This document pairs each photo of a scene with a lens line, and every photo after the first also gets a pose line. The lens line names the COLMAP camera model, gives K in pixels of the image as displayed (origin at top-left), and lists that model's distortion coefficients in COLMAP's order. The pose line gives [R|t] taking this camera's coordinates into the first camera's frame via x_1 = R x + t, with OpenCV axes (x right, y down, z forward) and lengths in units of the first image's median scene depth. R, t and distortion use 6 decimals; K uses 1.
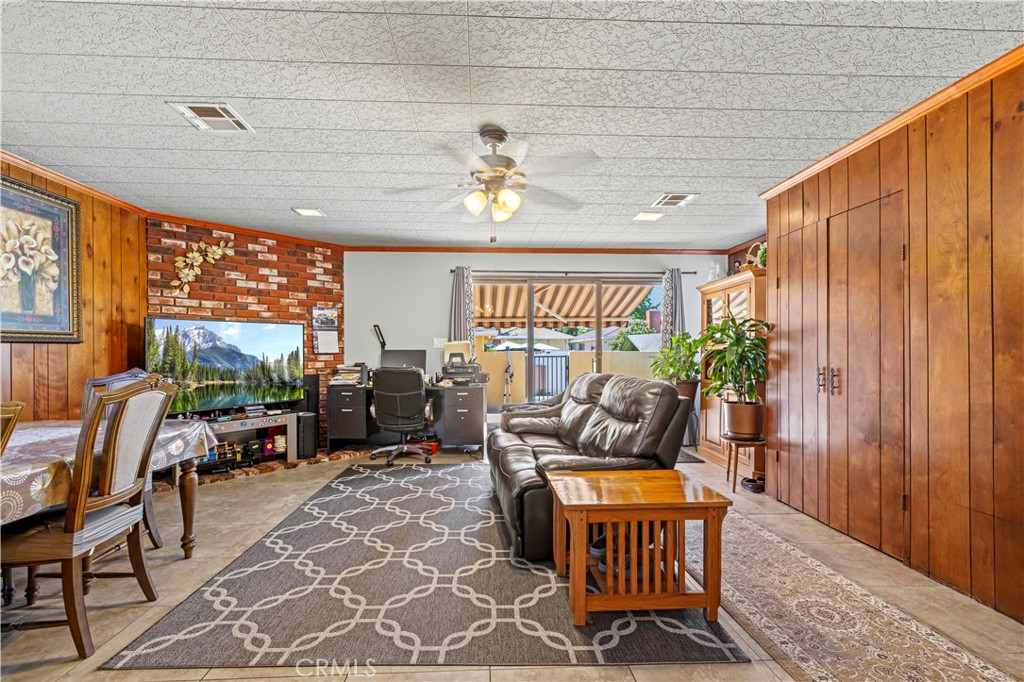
lens RADIAL K [[463.7, 0, 500.4], [0, 463.7, 351.6], [0, 0, 1]] dist [-0.001765, 0.000781]
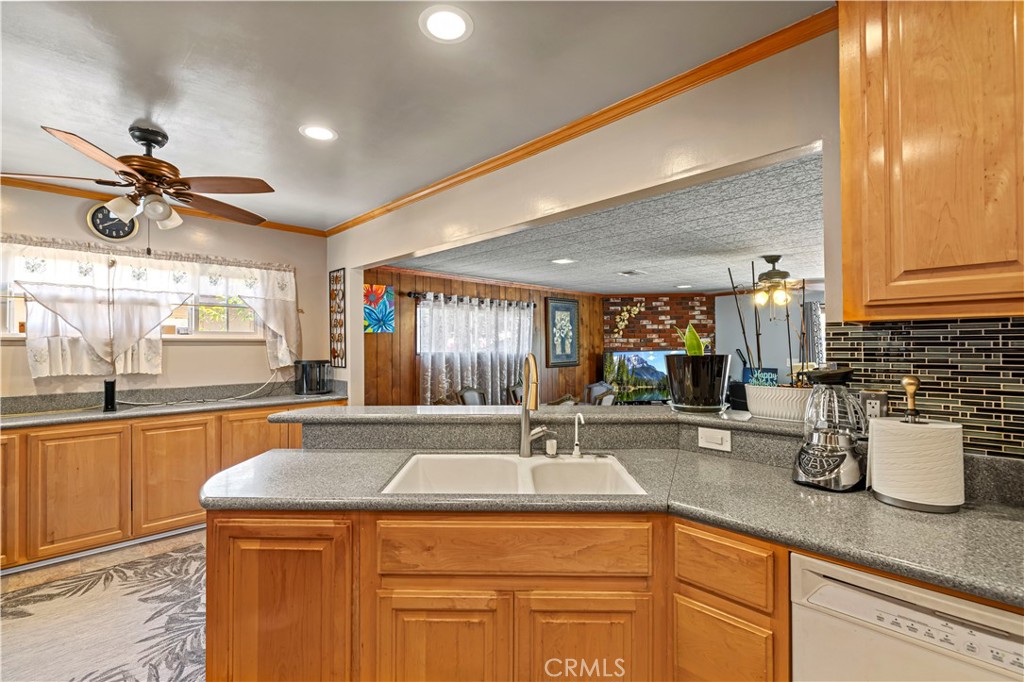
lens RADIAL K [[463.7, 0, 511.2], [0, 463.7, 340.7], [0, 0, 1]] dist [-0.001765, 0.000781]
pose [[0.675915, -0.011274, -0.736893, 0.465247], [0.006673, 0.999936, -0.009178, -0.117822], [0.736949, 0.001287, 0.675947, -0.686692]]
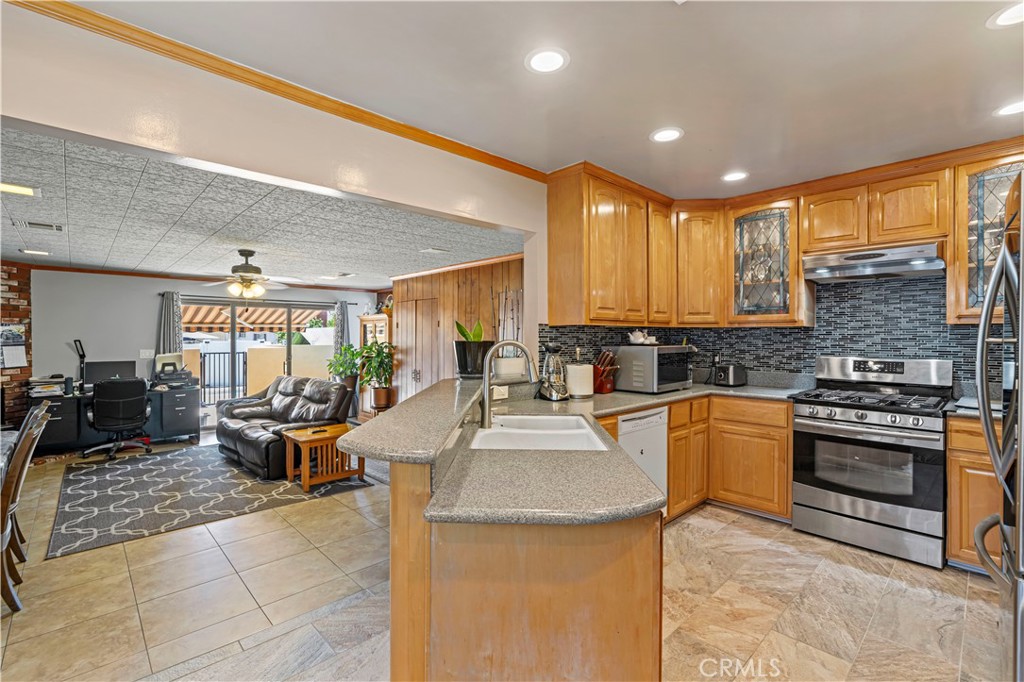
lens RADIAL K [[463.7, 0, 508.4], [0, 463.7, 338.0], [0, 0, 1]] dist [-0.001765, 0.000781]
pose [[0.758655, -0.002175, 0.651489, -0.329275], [-0.003251, 0.999969, 0.007124, -0.116278], [-0.651485, -0.007522, 0.758624, -0.815968]]
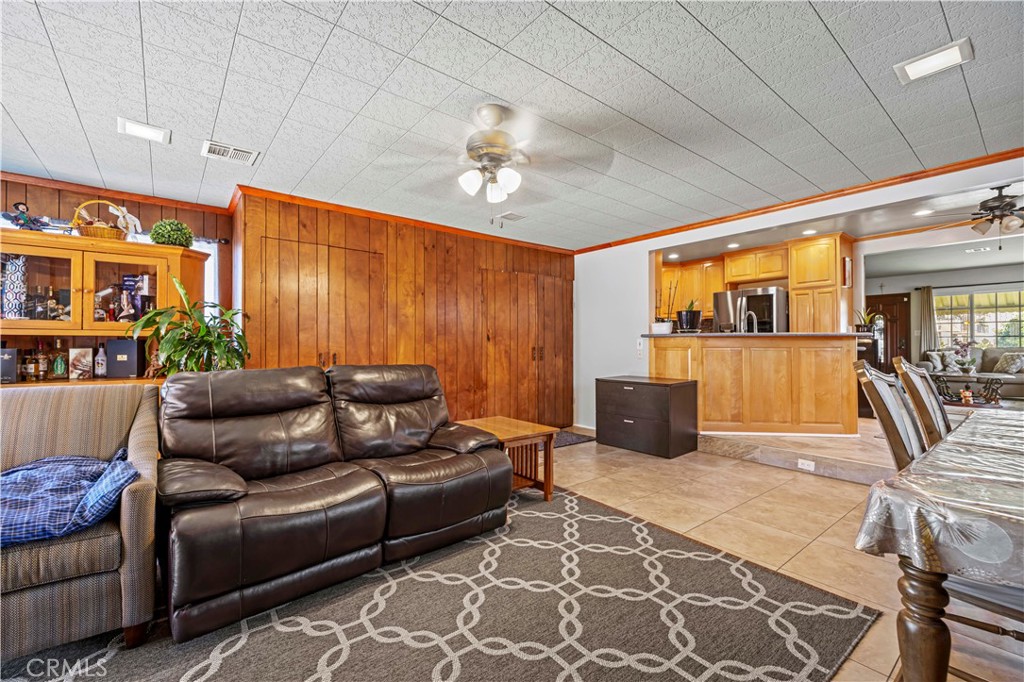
lens RADIAL K [[431.3, 0, 510.0], [0, 431.3, 342.1], [0, 0, 1]] dist [0.004852, 0.000154]
pose [[-0.591082, 0.008494, 0.806567, -0.592666], [-0.004001, 0.999901, -0.013463, 0.015519], [-0.806602, -0.011185, -0.590989, 1.181915]]
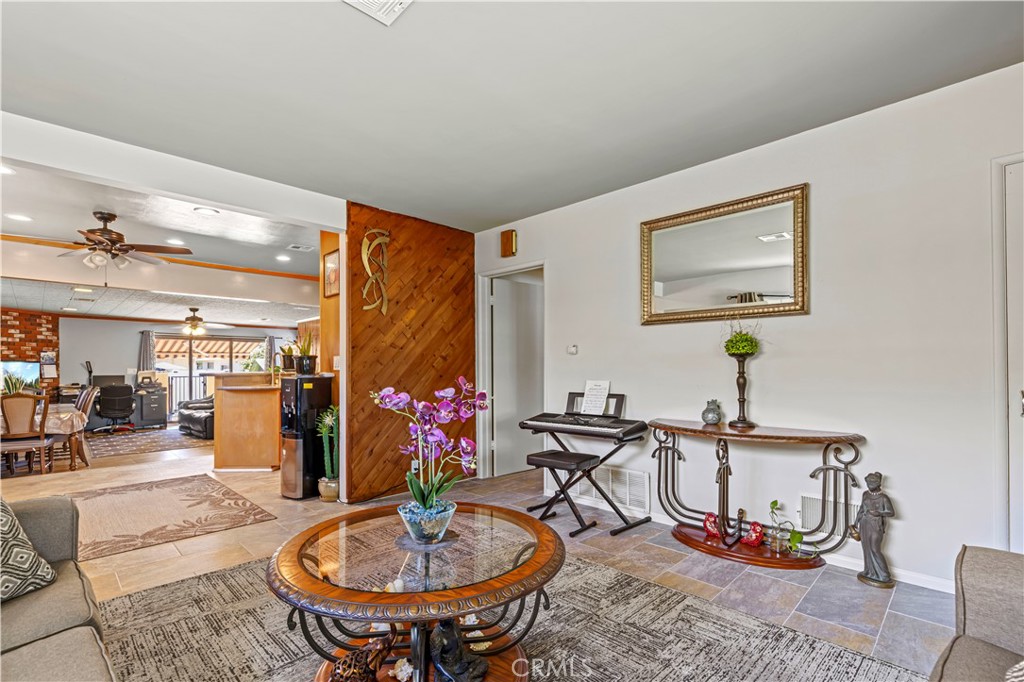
lens RADIAL K [[463.7, 0, 504.0], [0, 463.7, 365.8], [0, 0, 1]] dist [-0.001765, 0.000781]
pose [[0.734057, 0.001793, 0.679085, -0.480515], [0.001443, 0.999990, -0.004201, -0.049188], [-0.679086, 0.004064, 0.734047, -2.173985]]
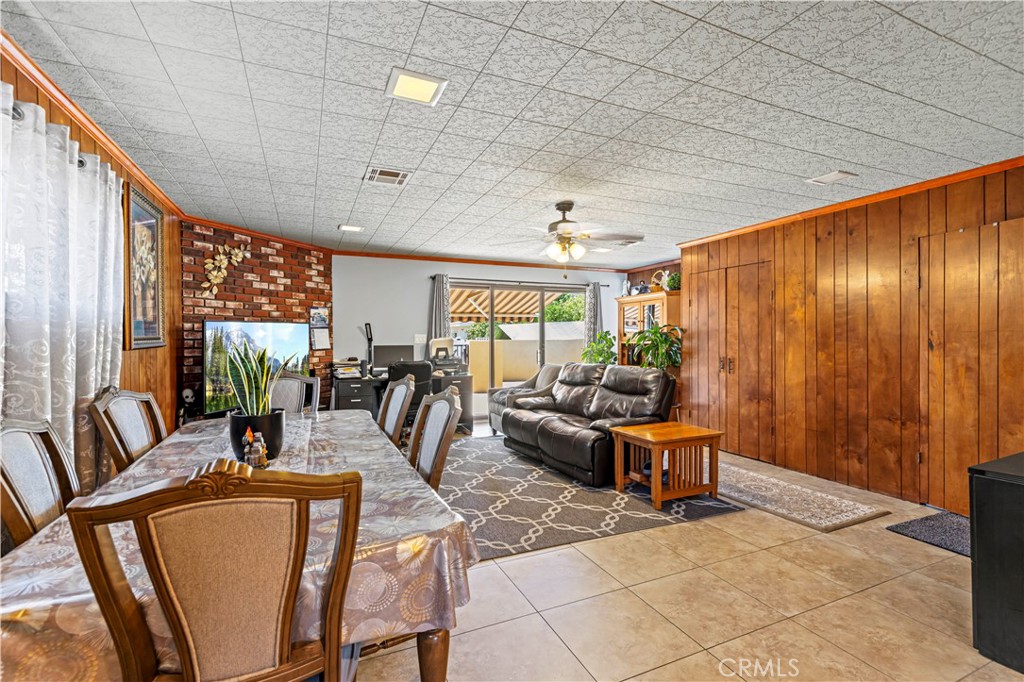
lens RADIAL K [[463.7, 0, 503.8], [0, 463.7, 338.7], [0, 0, 1]] dist [-0.001765, 0.000781]
pose [[0.934106, -0.004958, 0.356960, -0.572183], [0.003332, 0.999981, 0.005171, -0.039854], [-0.356979, -0.003641, 0.934105, -0.247613]]
